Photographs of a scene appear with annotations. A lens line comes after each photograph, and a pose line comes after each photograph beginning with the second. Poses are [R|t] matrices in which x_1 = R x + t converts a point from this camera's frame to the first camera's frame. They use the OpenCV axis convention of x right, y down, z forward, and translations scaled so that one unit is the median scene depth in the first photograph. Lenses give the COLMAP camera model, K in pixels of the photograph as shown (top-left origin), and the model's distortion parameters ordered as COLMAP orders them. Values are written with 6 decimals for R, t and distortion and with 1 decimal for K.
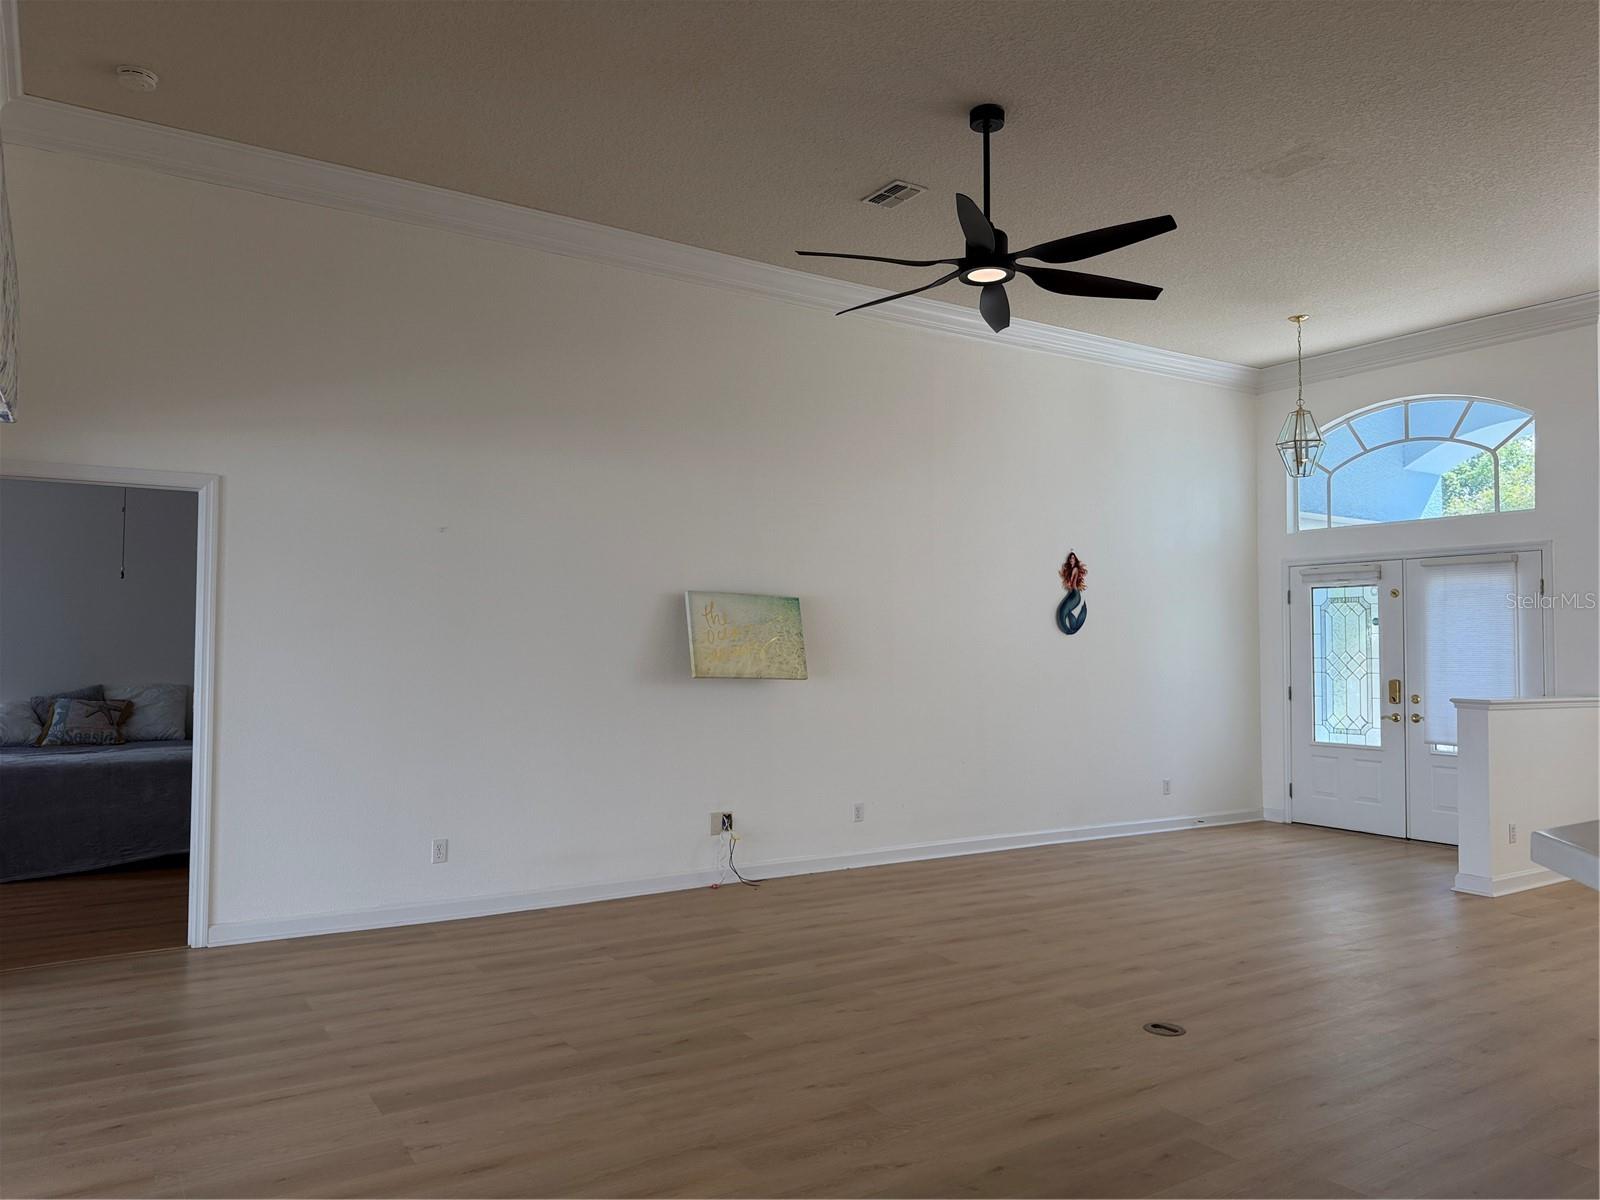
lens RADIAL K [[1134.4, 0, 800.0], [0, 1134.4, 600.0], [0, 0, 1]] dist [0.006275, 0.001170]
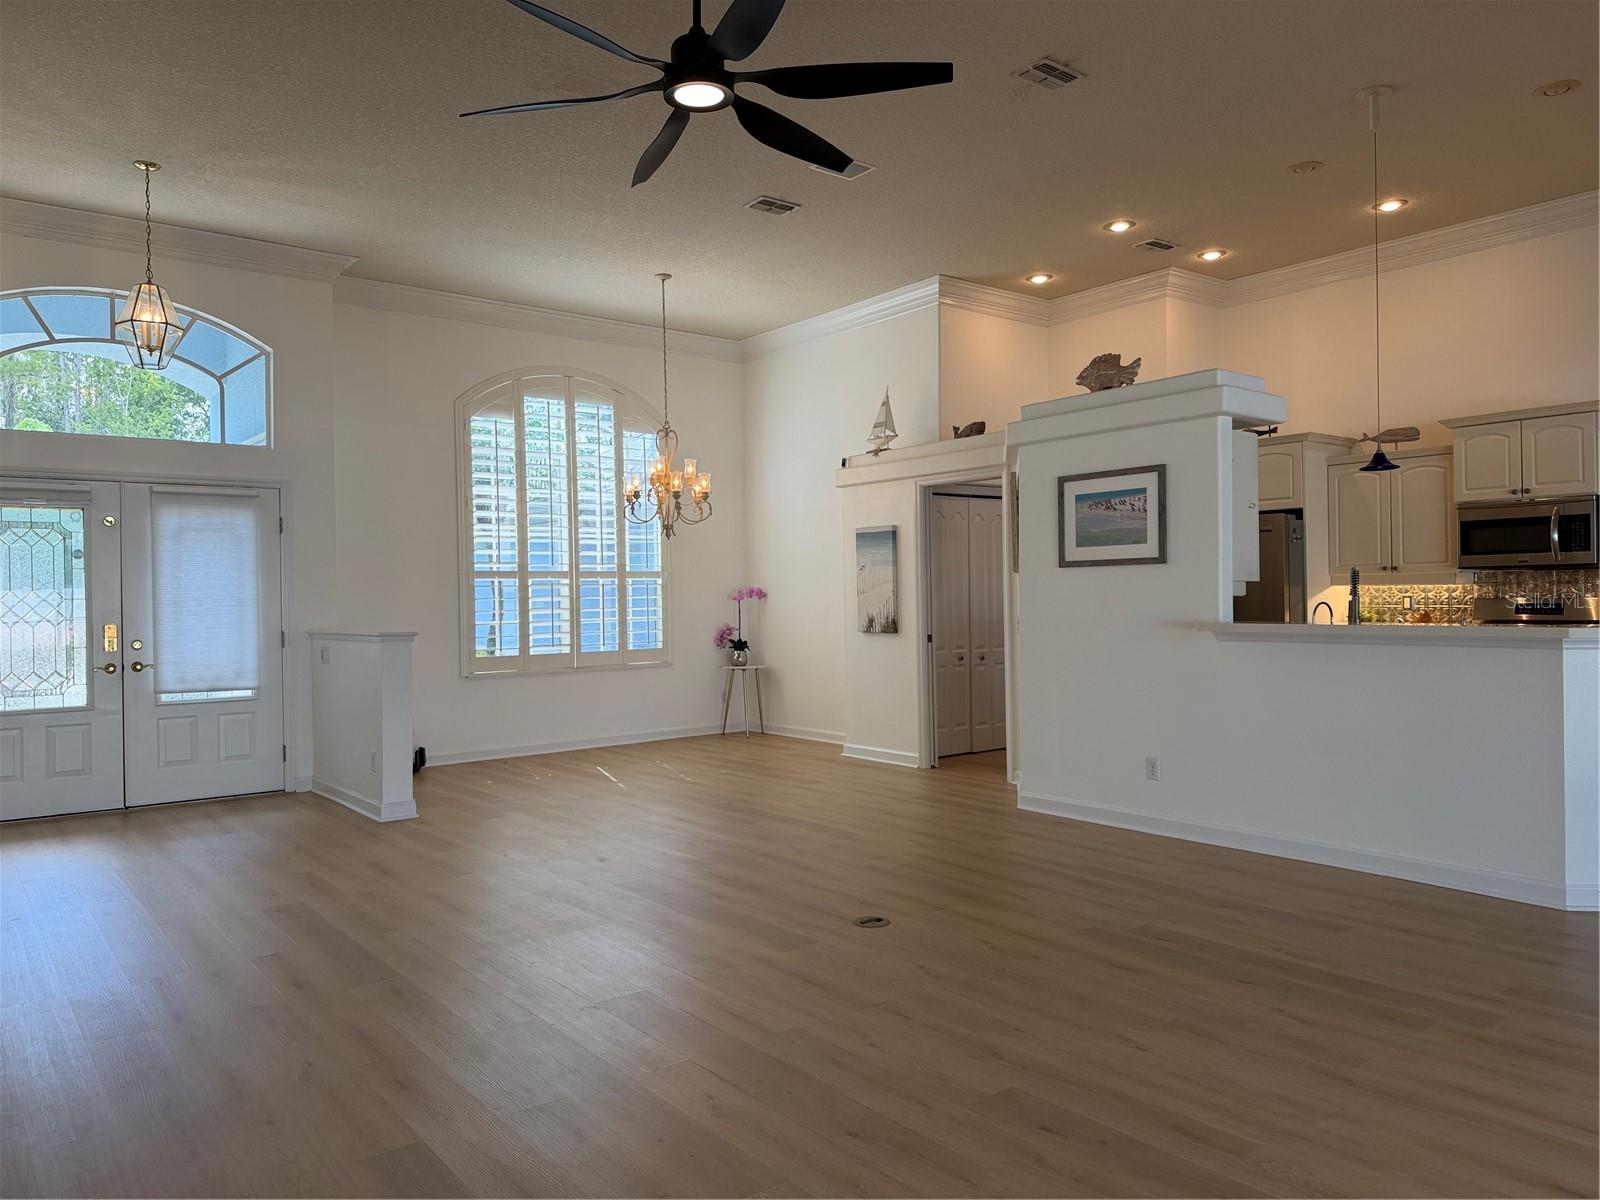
lens RADIAL K [[1127.1, 0, 800.0], [0, 1127.1, 600.0], [0, 0, 1]] dist [0.000320, -0.003950]
pose [[-0.092003, -0.007284, 0.995732, -0.368370], [-0.030439, 0.999526, 0.004500, 0.034440], [-0.995293, -0.029895, -0.092181, 0.589974]]
